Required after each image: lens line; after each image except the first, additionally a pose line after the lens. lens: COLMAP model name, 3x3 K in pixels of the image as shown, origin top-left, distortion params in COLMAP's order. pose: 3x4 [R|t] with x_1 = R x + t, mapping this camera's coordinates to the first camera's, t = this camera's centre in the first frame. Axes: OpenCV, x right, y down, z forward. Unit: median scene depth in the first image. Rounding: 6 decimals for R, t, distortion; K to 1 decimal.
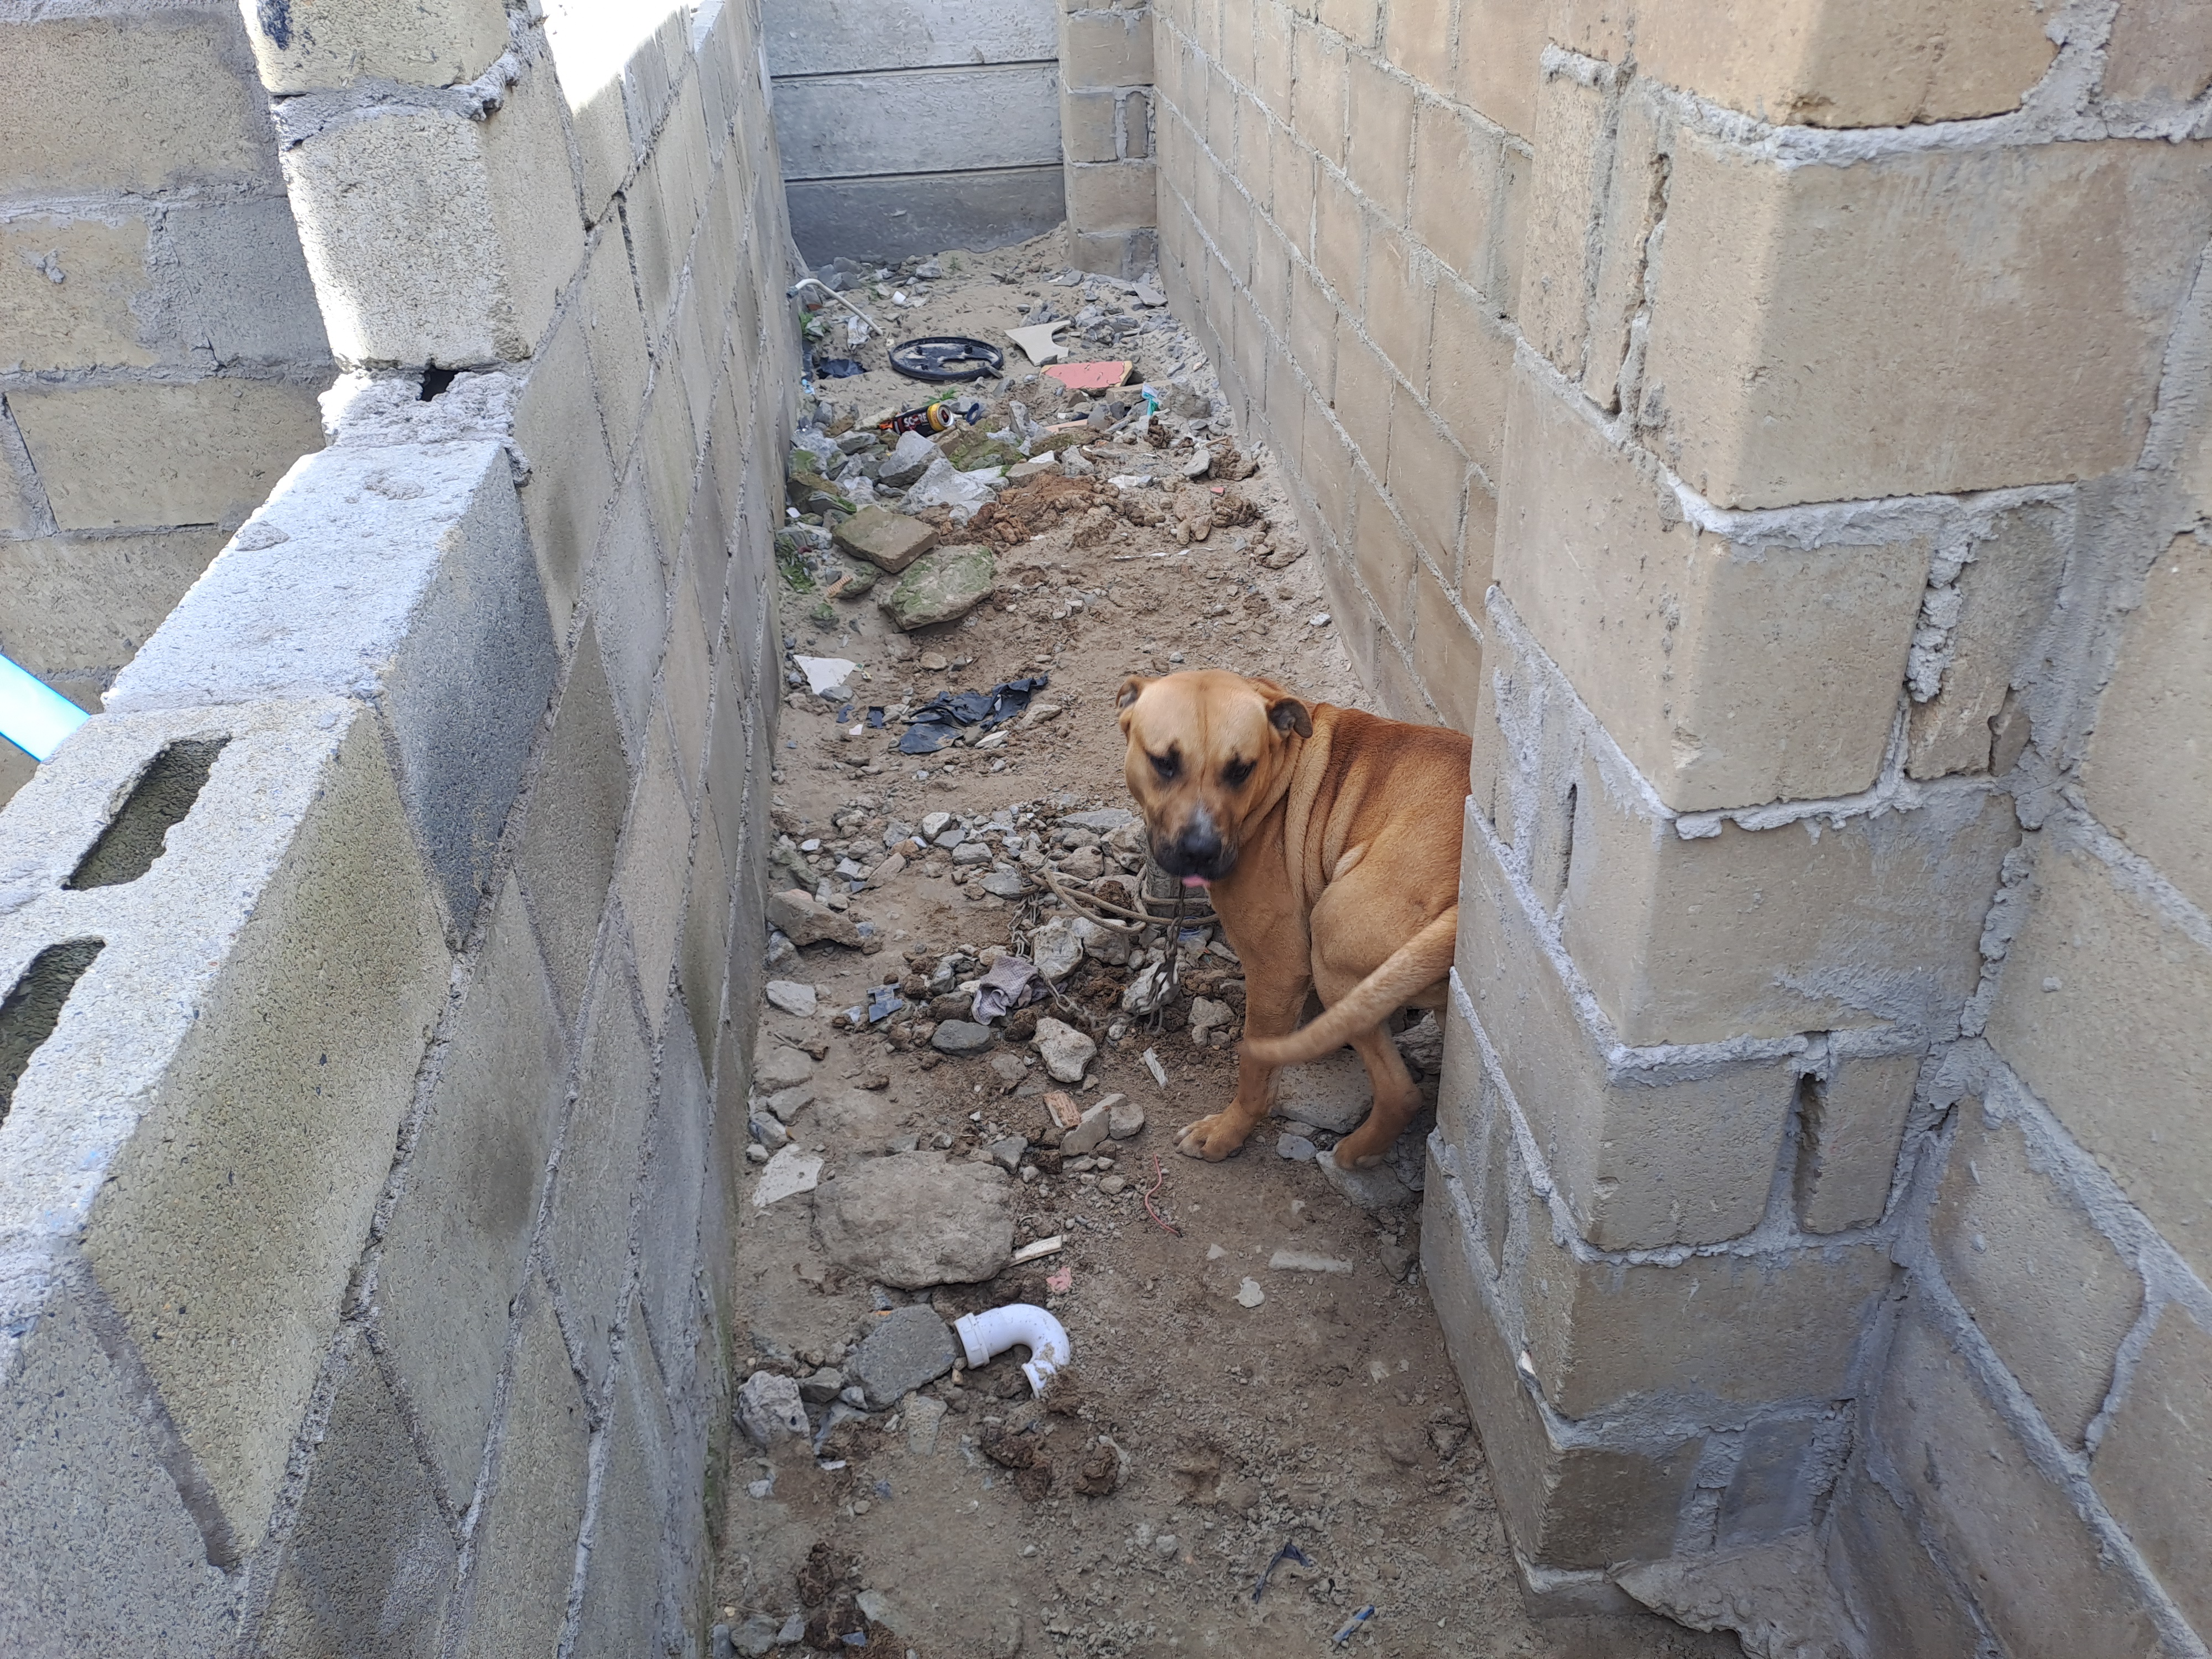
lens RADIAL K [[1637.1, 0, 1118.5], [0, 1637.1, 847.5], [0, 0, 1]] dist [0.066473, -0.071142]
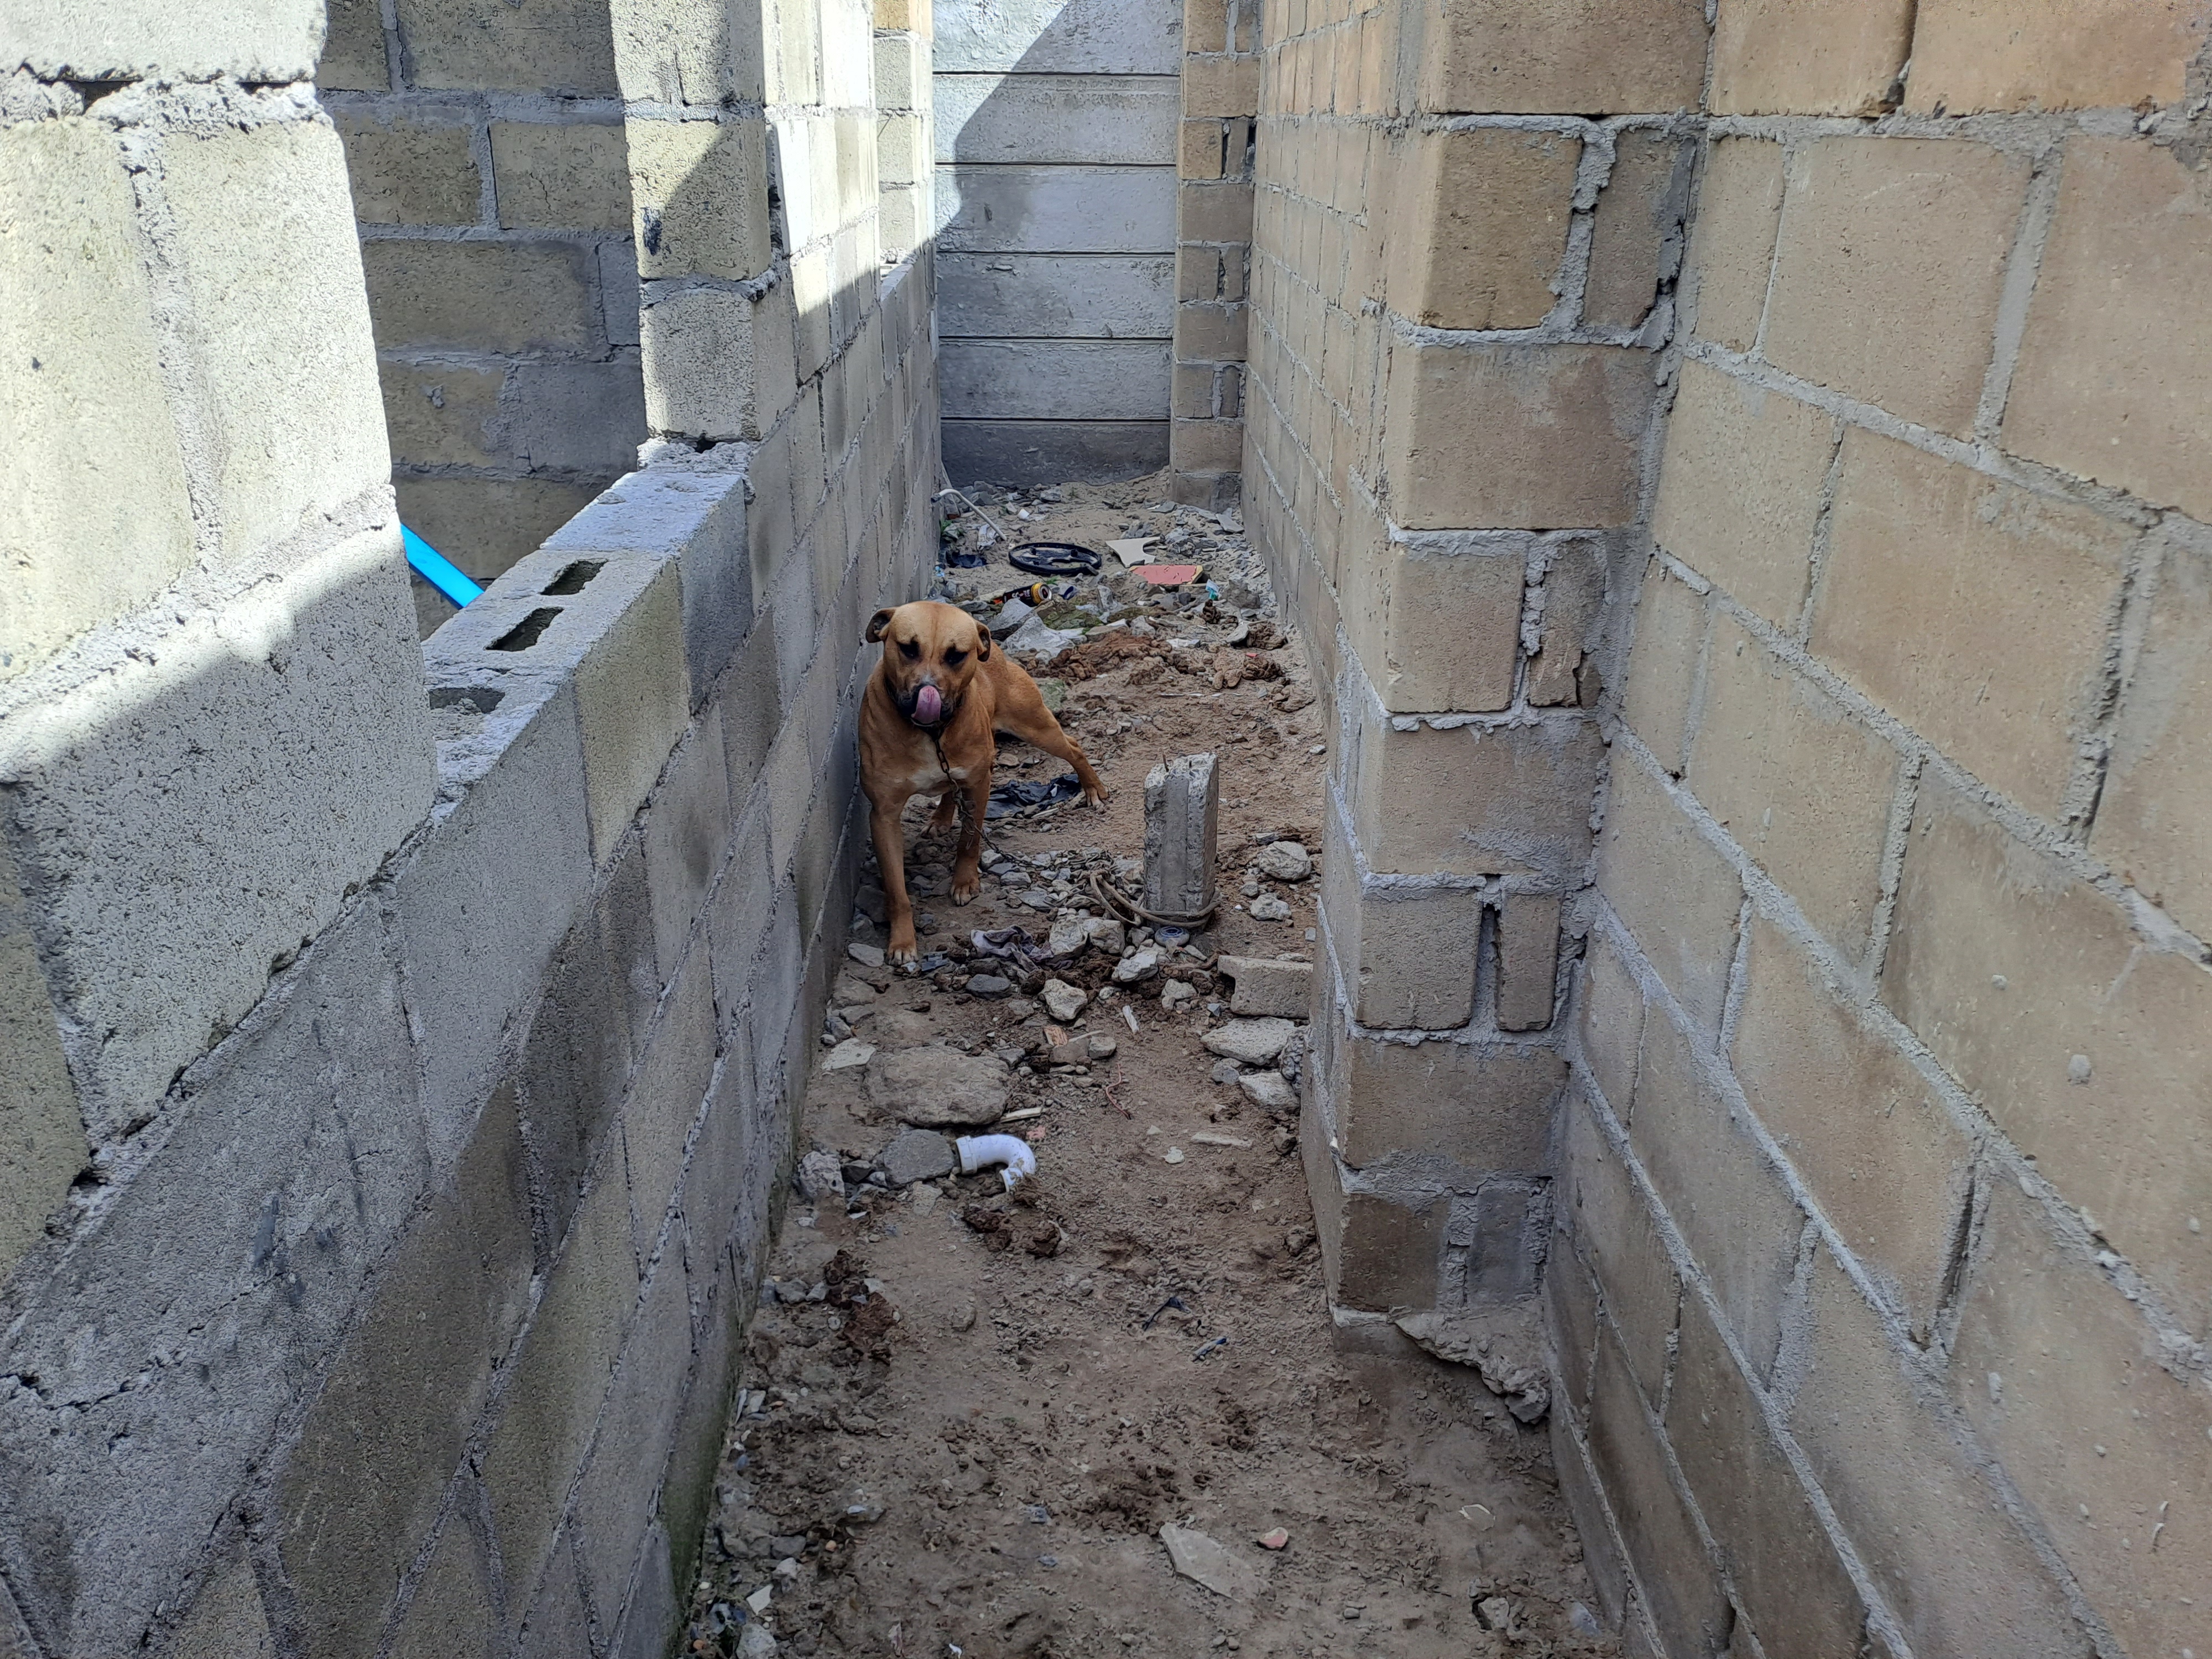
lens RADIAL K [[1637.1, 0, 1129.4], [0, 1637.1, 805.0], [0, 0, 1]] dist [0.066473, -0.071142]
pose [[0.994751, 0.080127, -0.063646, 0.106915], [-0.090264, 0.980080, -0.176906, 0.231847], [0.048204, 0.181722, 0.982168, -0.387985]]
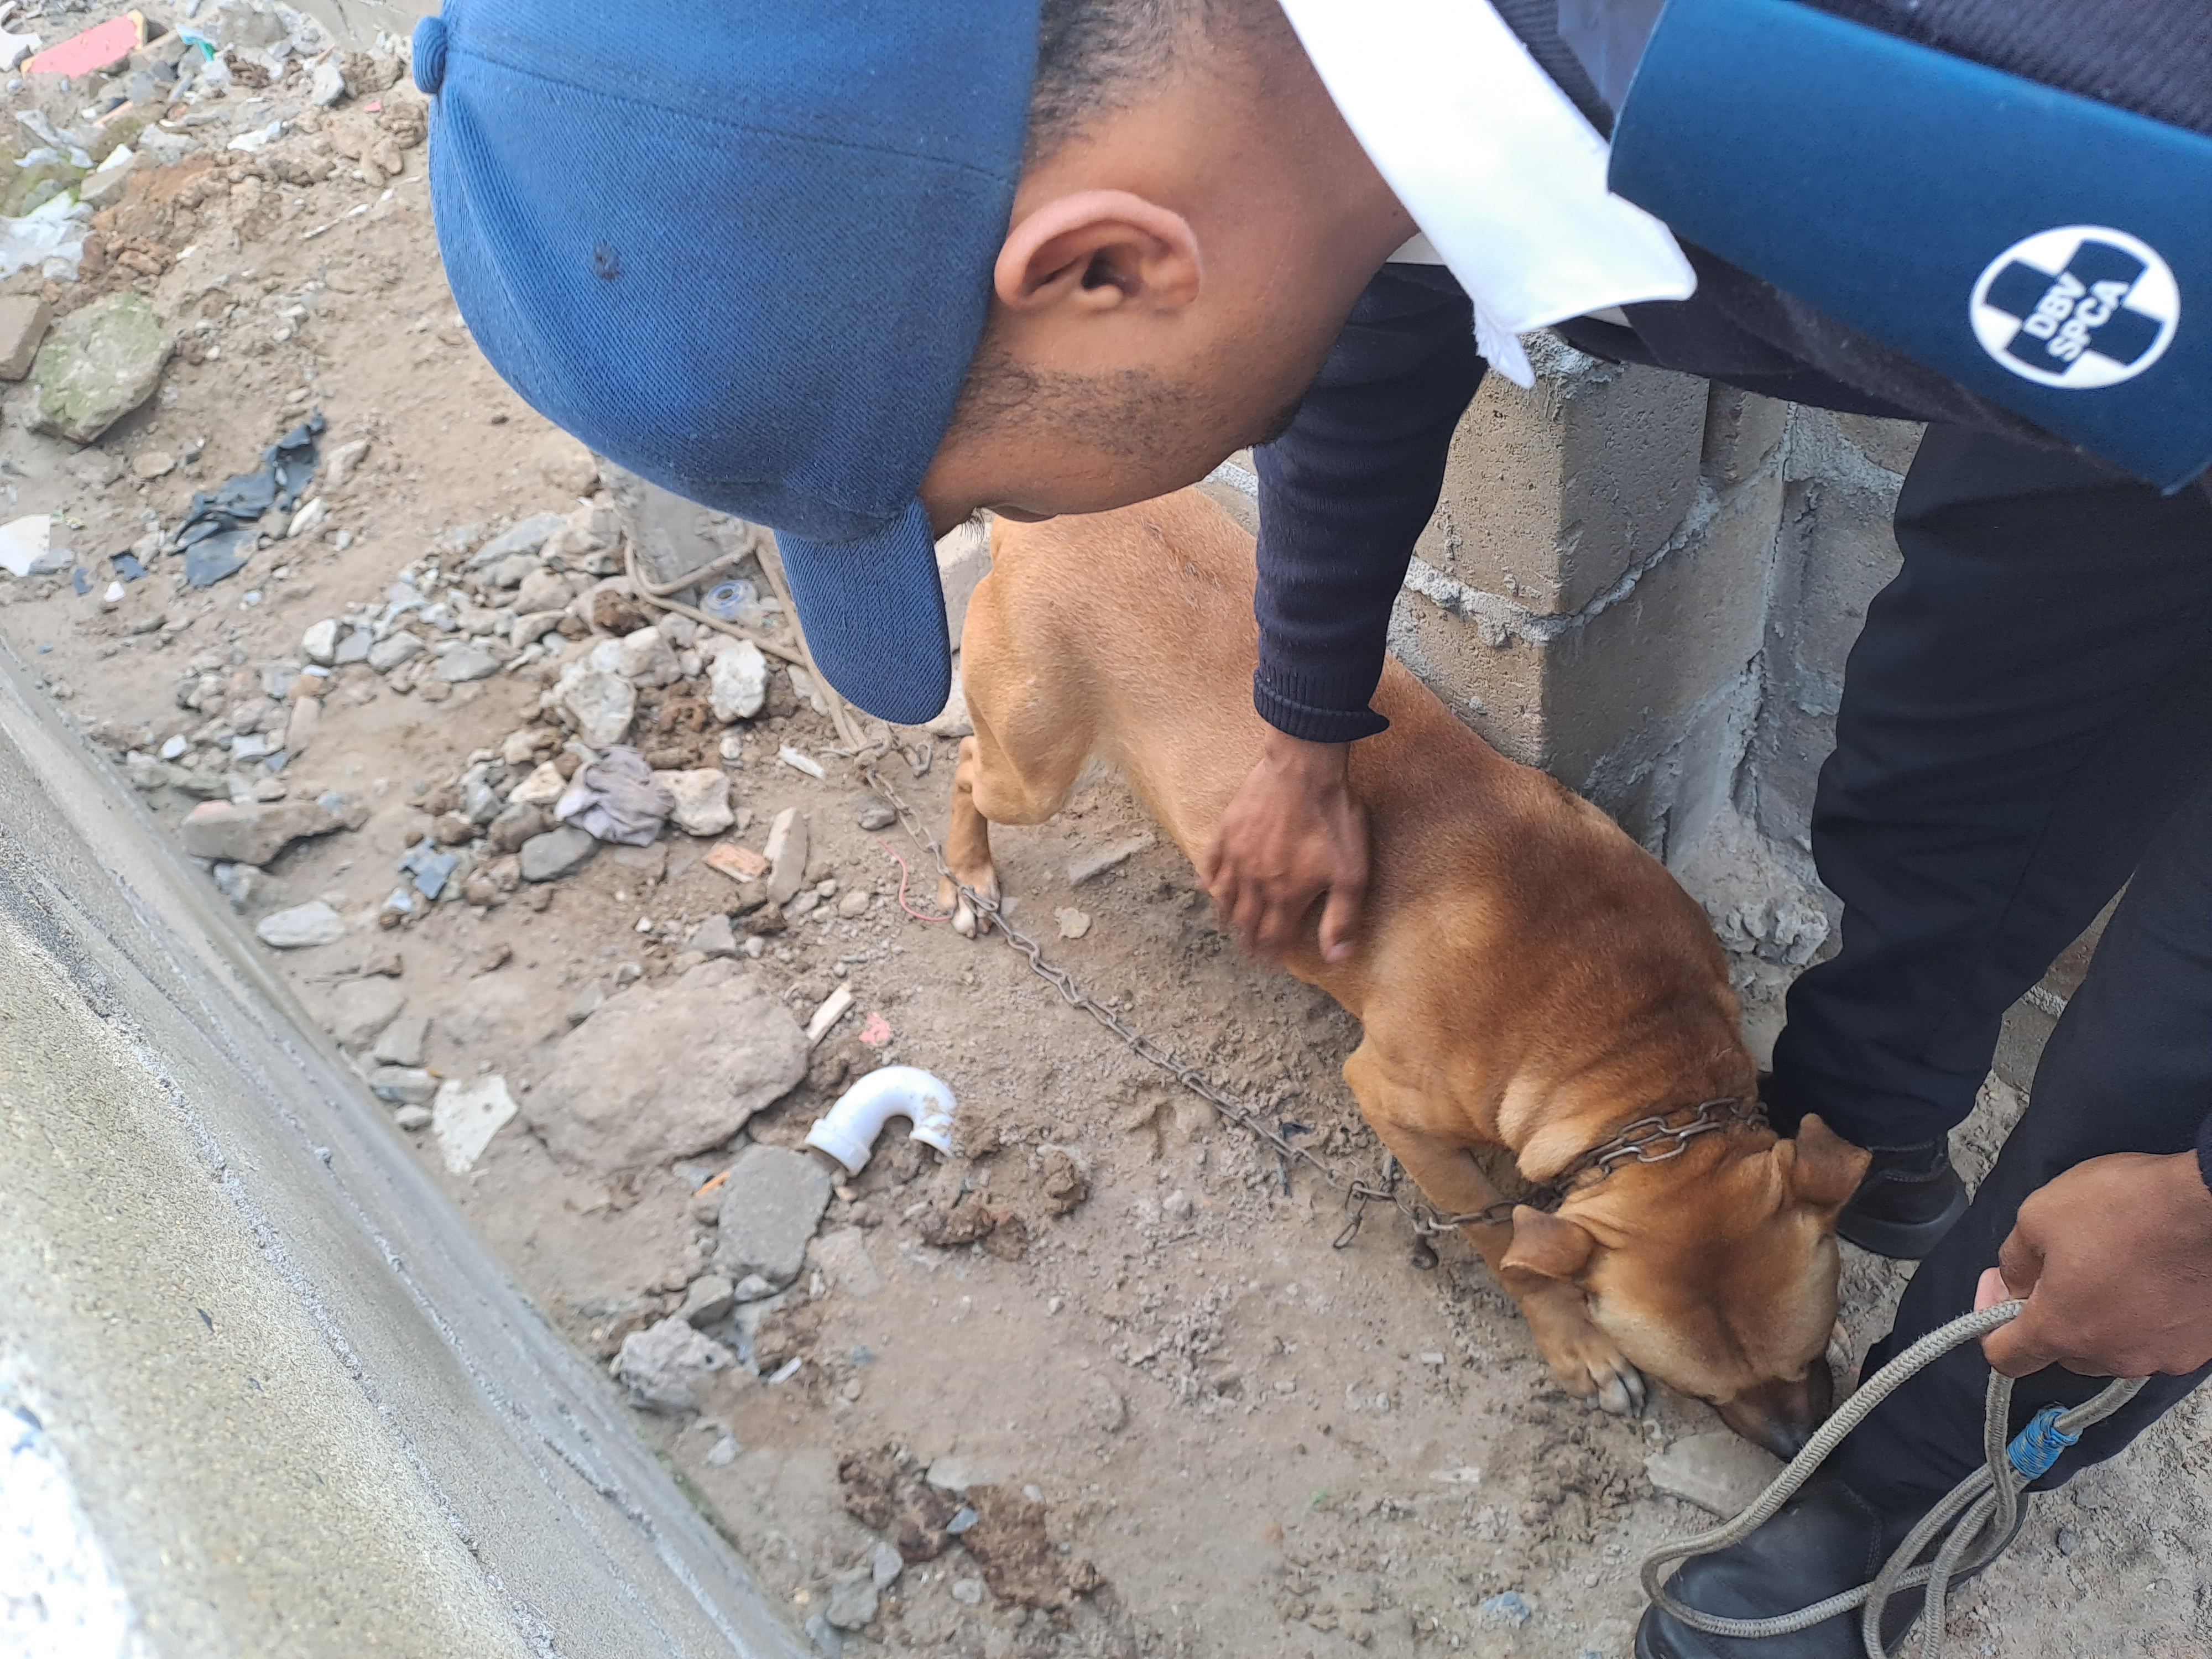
lens RADIAL K [[1637.1, 0, 1105.2], [0, 1637.1, 858.7], [0, 0, 1]] dist [0.066473, -0.071142]
pose [[0.806017, -0.506732, 0.305874, -0.149264], [0.427705, 0.855859, 0.290816, 0.005031], [-0.409151, -0.103579, 0.906569, 0.232802]]
